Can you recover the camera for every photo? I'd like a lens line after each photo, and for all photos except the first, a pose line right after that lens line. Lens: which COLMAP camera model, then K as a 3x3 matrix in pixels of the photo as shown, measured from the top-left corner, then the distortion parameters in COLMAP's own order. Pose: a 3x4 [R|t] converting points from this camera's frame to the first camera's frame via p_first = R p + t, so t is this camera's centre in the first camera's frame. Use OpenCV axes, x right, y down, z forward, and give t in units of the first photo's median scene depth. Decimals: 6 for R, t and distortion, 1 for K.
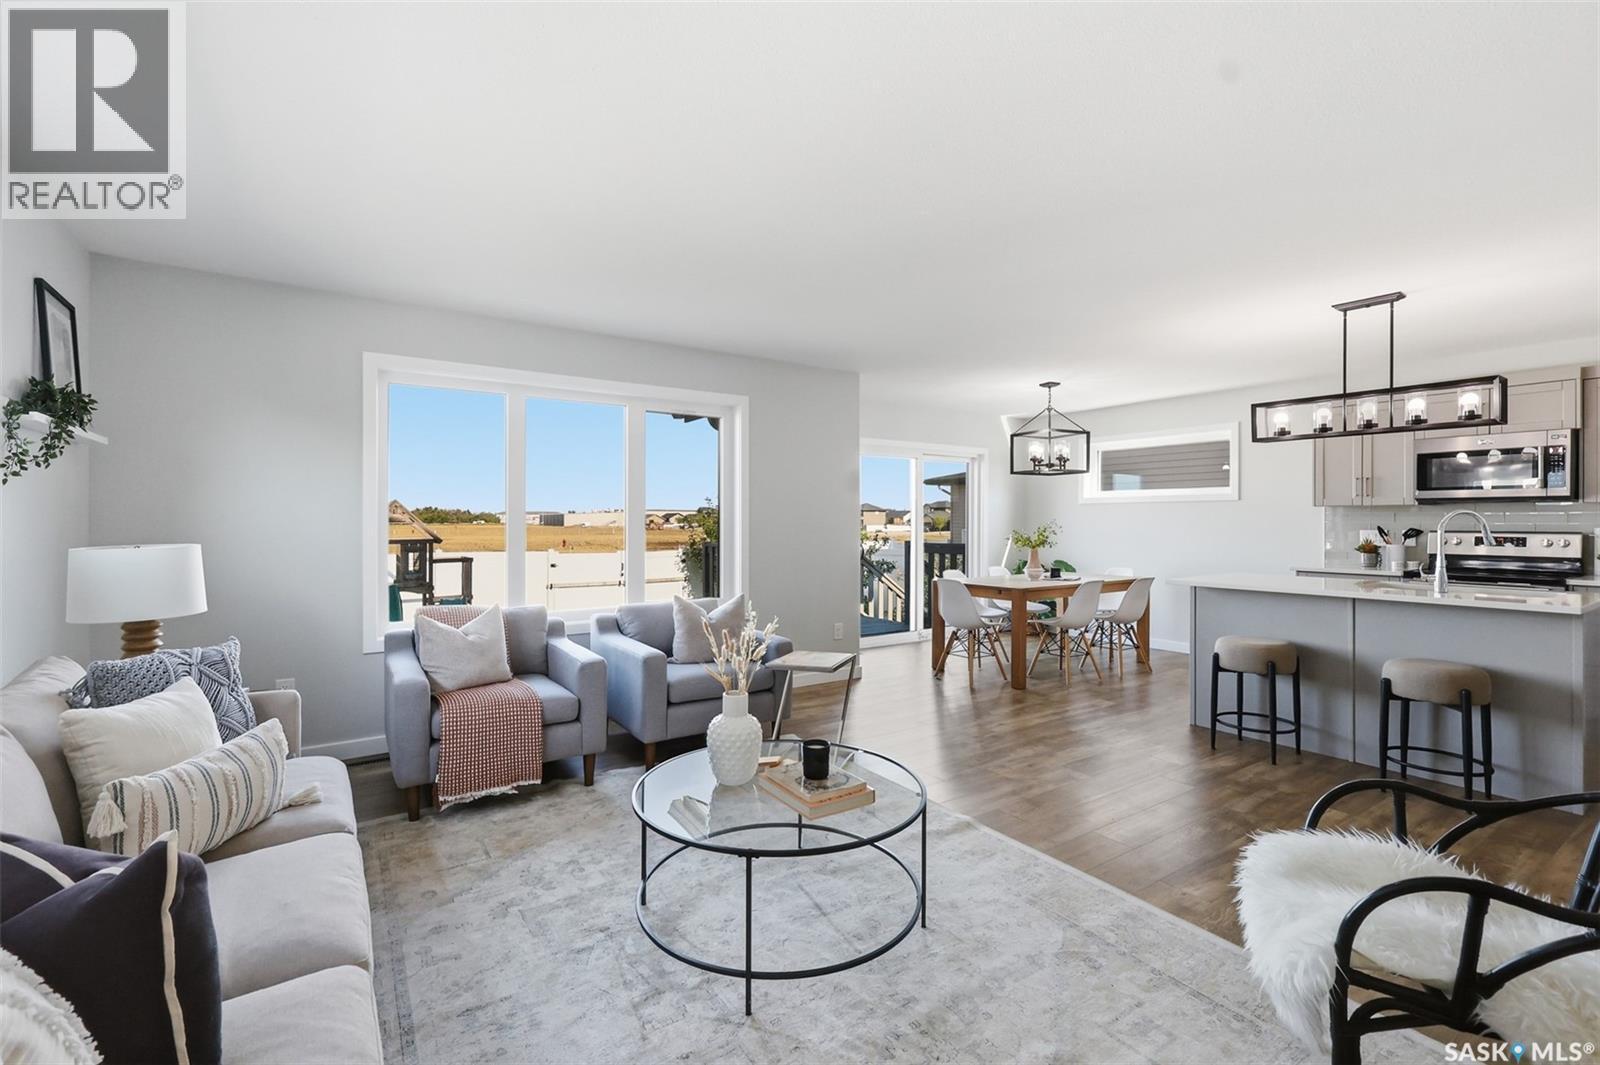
lens RADIAL K [[704.7, 0, 806.3], [0, 704.7, 521.0], [0, 0, 1]] dist [0.008286, -0.001362]
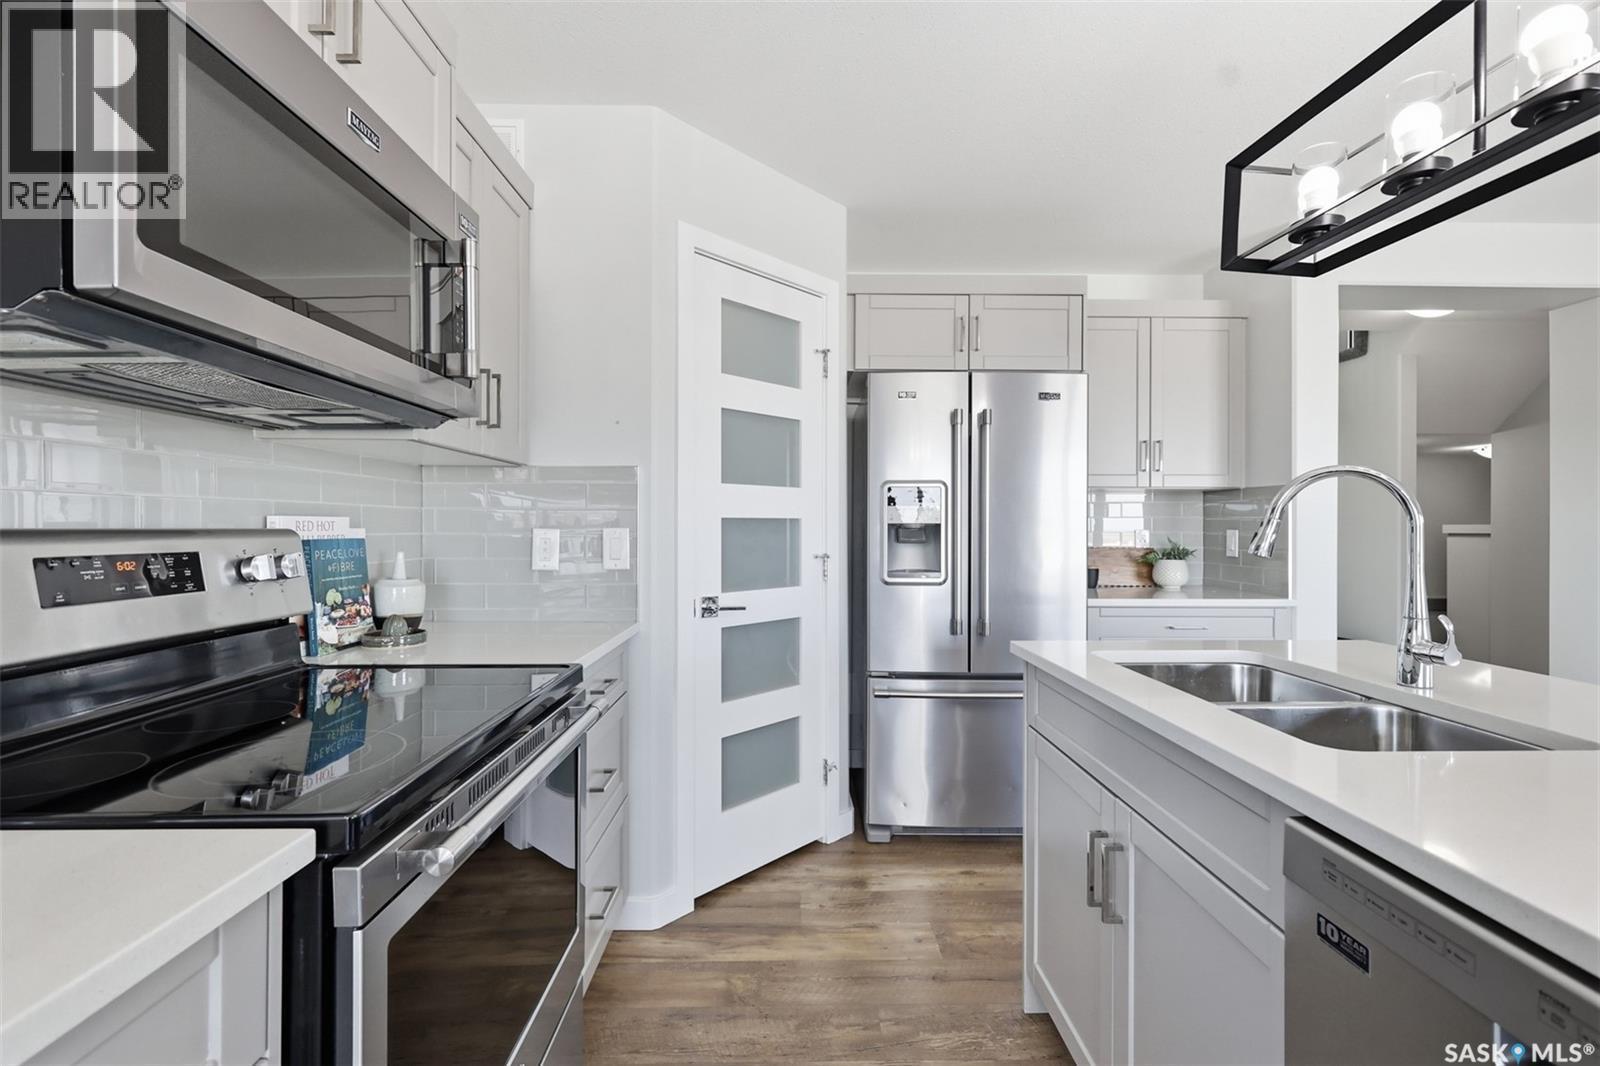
lens RADIAL K [[704.7, 0, 803.9], [0, 704.7, 528.3], [0, 0, 1]] dist [0.008286, -0.001362]
pose [[-0.835725, -0.003468, 0.549137, 0.674367], [-0.003376, 0.999994, 0.001178, 0.013053], [-0.549137, -0.000869, -0.835732, 1.044675]]
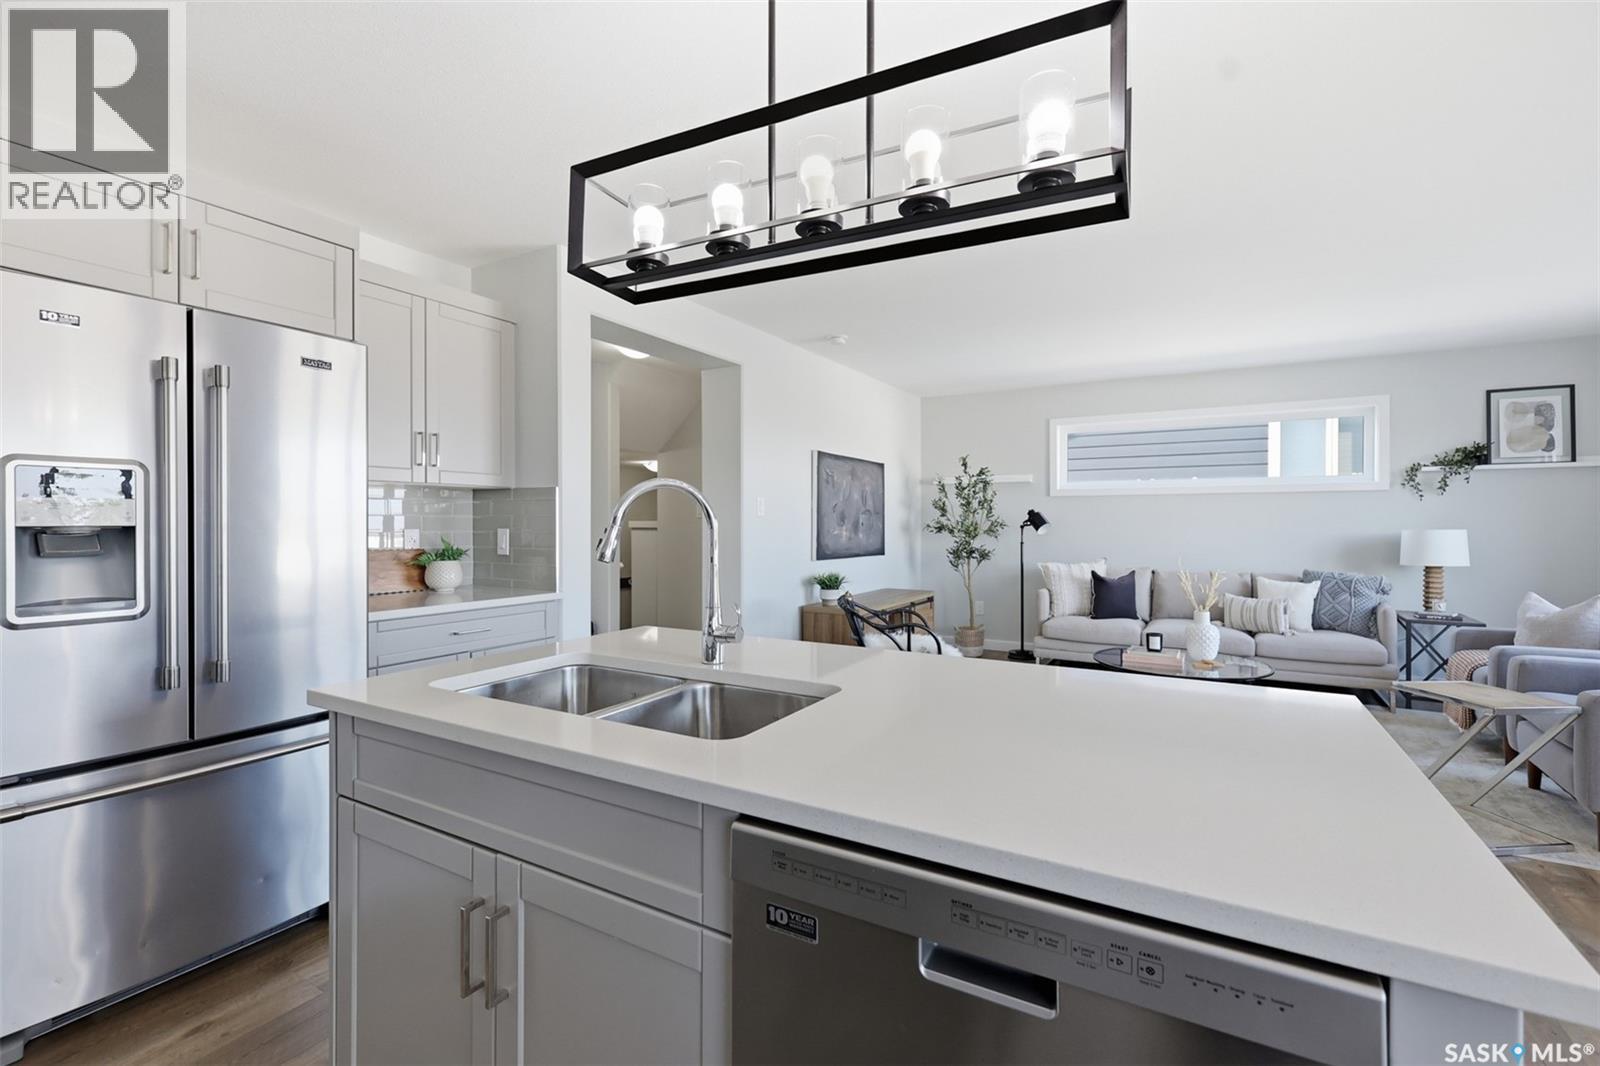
lens RADIAL K [[704.7, 0, 808.9], [0, 704.7, 526.5], [0, 0, 1]] dist [0.008286, -0.001362]
pose [[-0.902747, -0.000005, -0.430172, 0.728265], [-0.002858, 0.999978, 0.005986, 0.007221], [0.430163, 0.006633, -0.902727, 1.006858]]
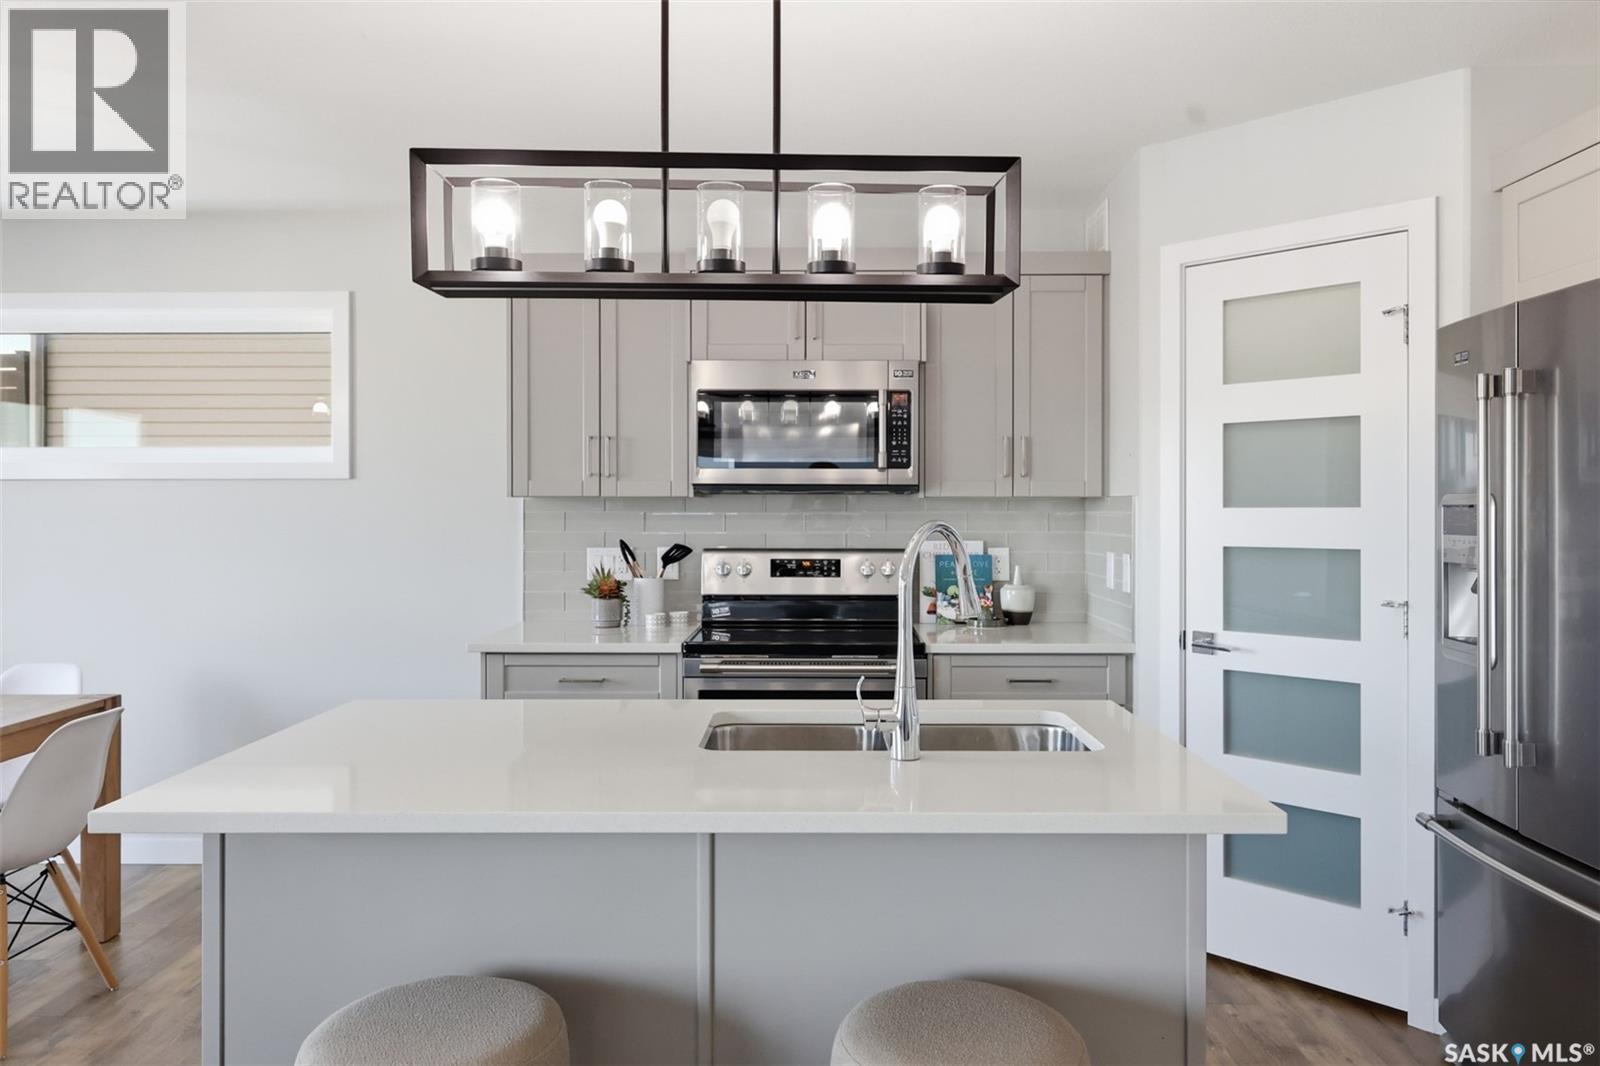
lens RADIAL K [[1108.7, 0, 794.5], [0, 1108.7, 509.6], [0, 0, 1]] dist [0.008704, -0.004569]
pose [[0.589254, -0.000943, 0.807948, 0.299079], [-0.000795, 0.999998, 0.001747, -0.015676], [-0.807948, -0.001671, 0.589252, 0.508641]]
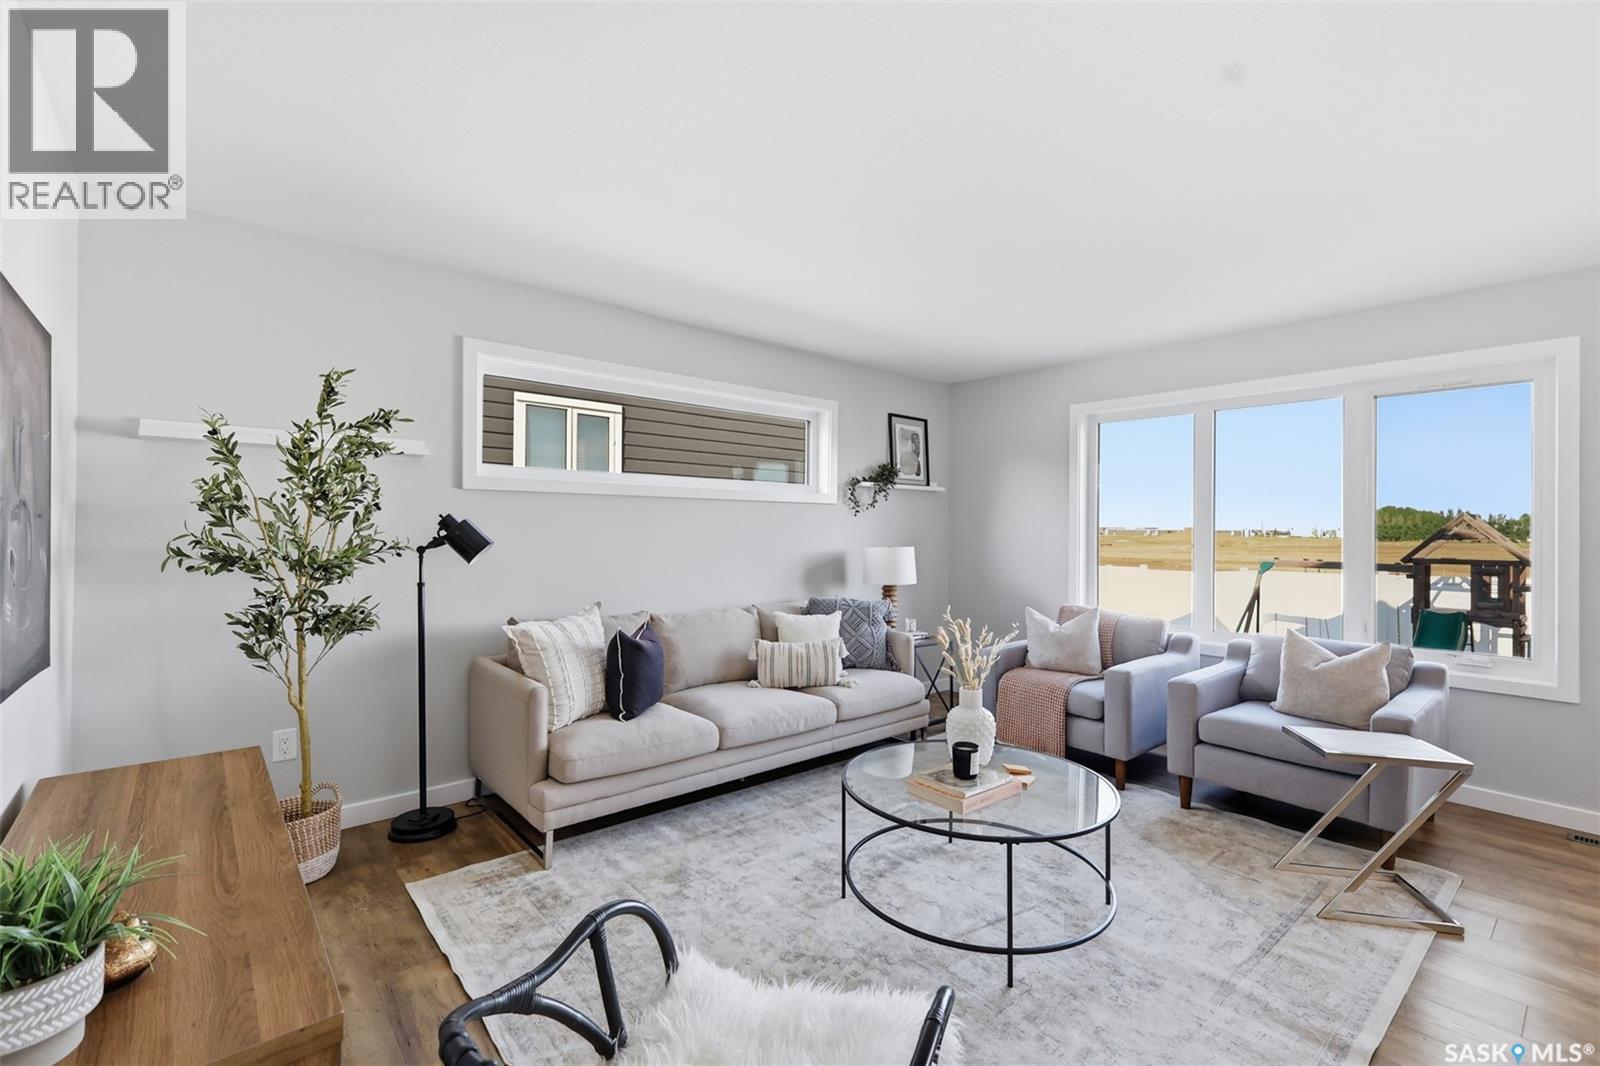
lens RADIAL K [[704.7, 0, 801.7], [0, 704.7, 524.5], [0, 0, 1]] dist [0.008286, -0.001362]
pose [[0.099676, -0.014112, -0.994920, 0.460473], [-0.005124, 0.999879, -0.014695, -0.000325], [0.995007, 0.006562, 0.099592, 0.282493]]
